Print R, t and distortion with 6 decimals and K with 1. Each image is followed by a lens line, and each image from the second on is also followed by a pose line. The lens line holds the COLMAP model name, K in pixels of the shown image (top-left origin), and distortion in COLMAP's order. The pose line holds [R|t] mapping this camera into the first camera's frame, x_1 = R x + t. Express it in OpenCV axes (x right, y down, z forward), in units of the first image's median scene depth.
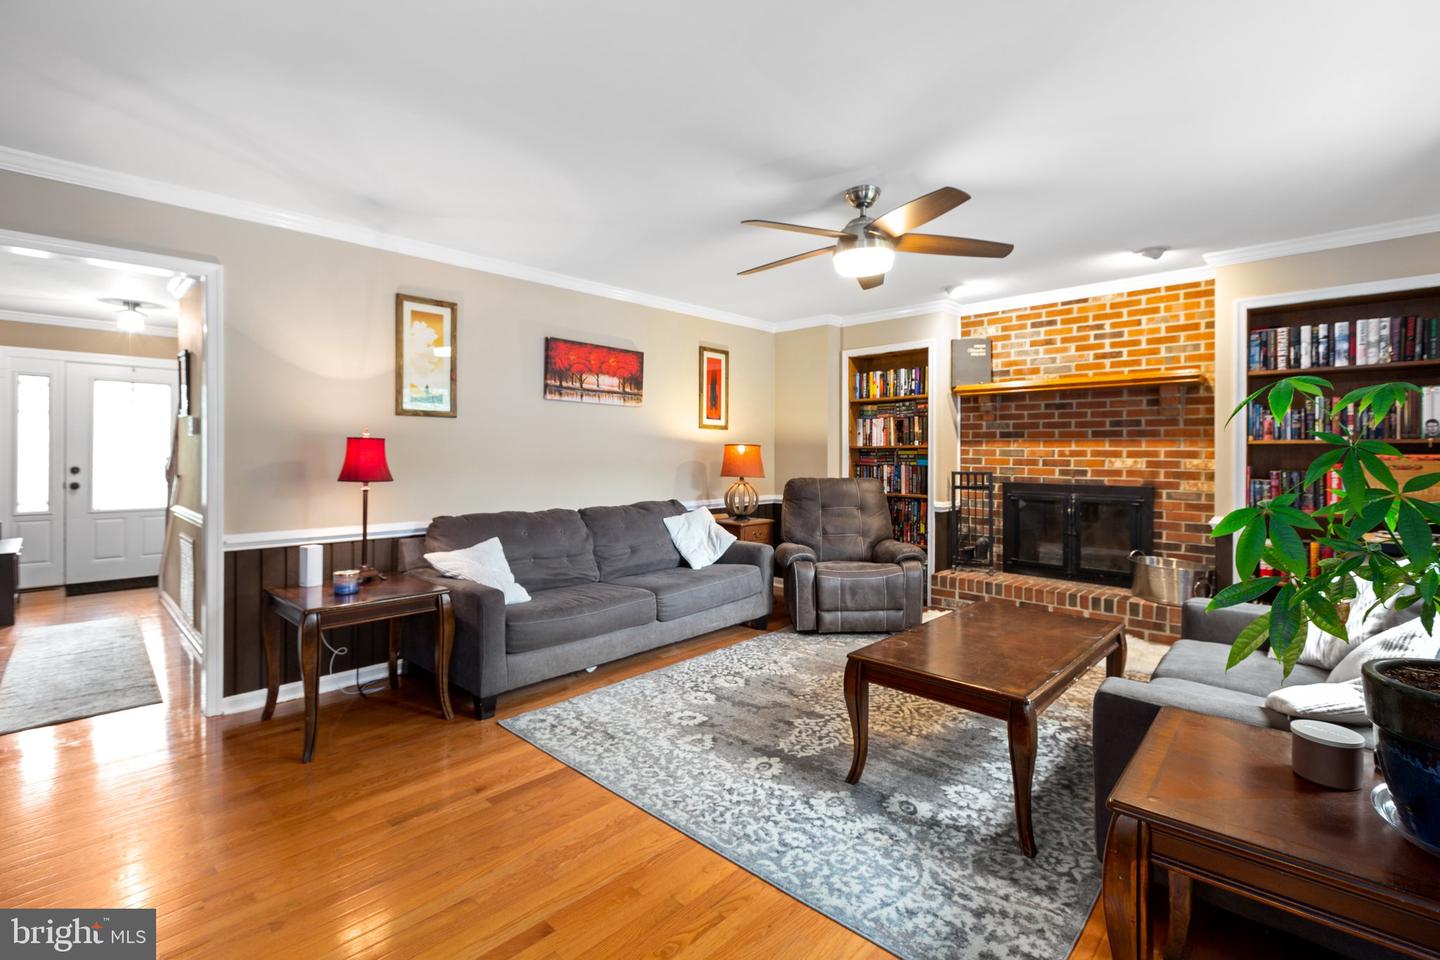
lens RADIAL K [[644.9, 0, 718.6], [0, 644.9, 458.5], [0, 0, 1]] dist [-0.001062, -0.000659]
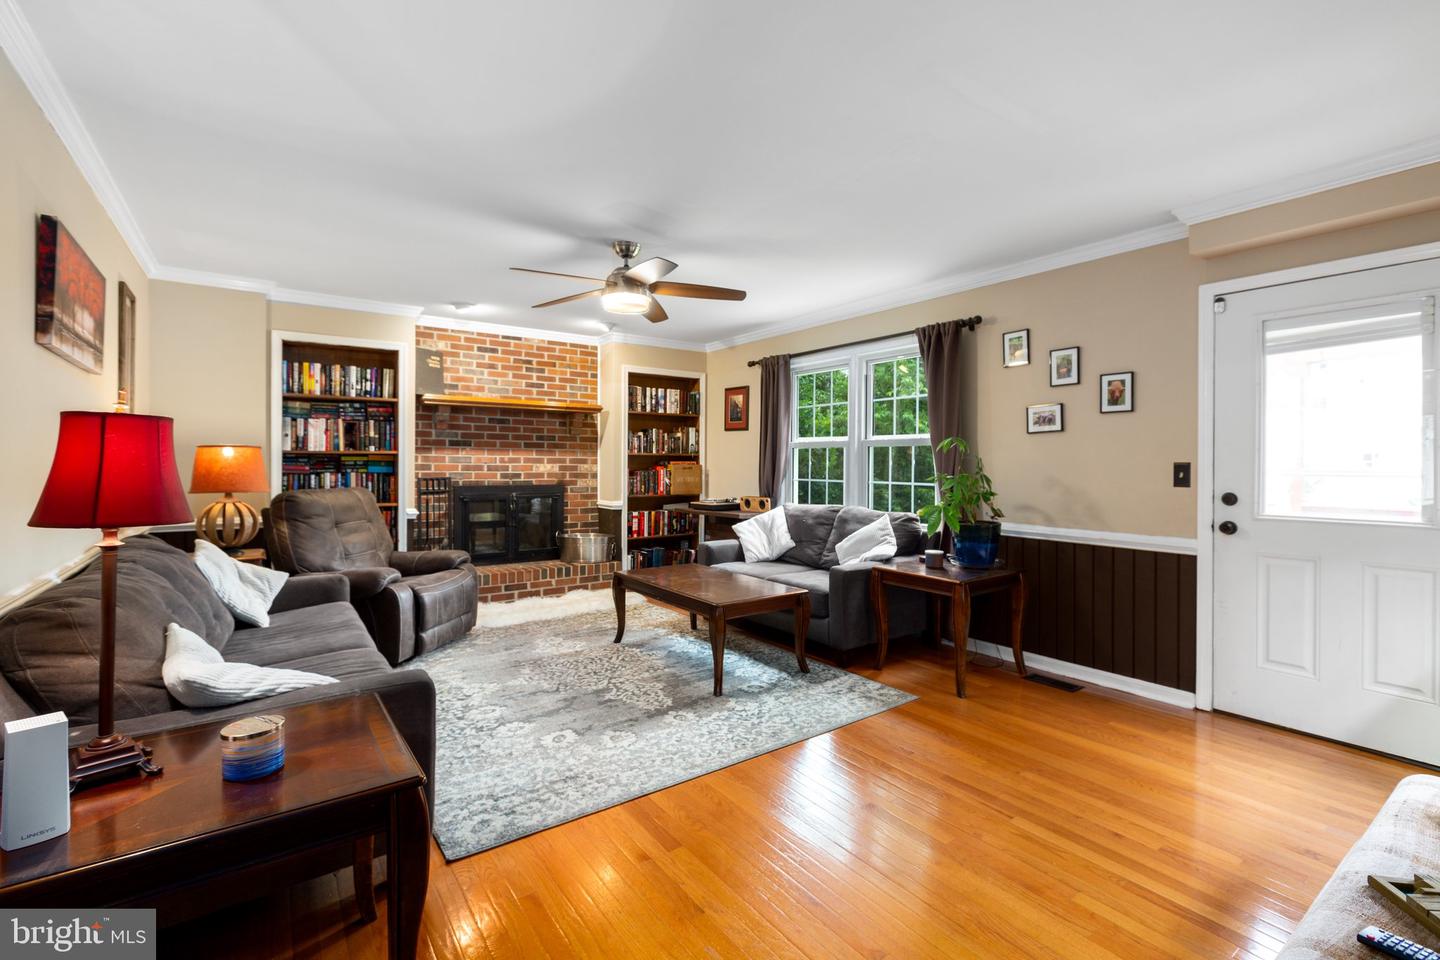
lens RADIAL K [[644.9, 0, 723.2], [0, 644.9, 468.3], [0, 0, 1]] dist [-0.001062, -0.000659]
pose [[0.179241, -0.009368, 0.983761, -0.664175], [0.005102, 0.999950, 0.008593, -0.001026], [-0.983792, 0.003479, 0.179280, 0.421334]]
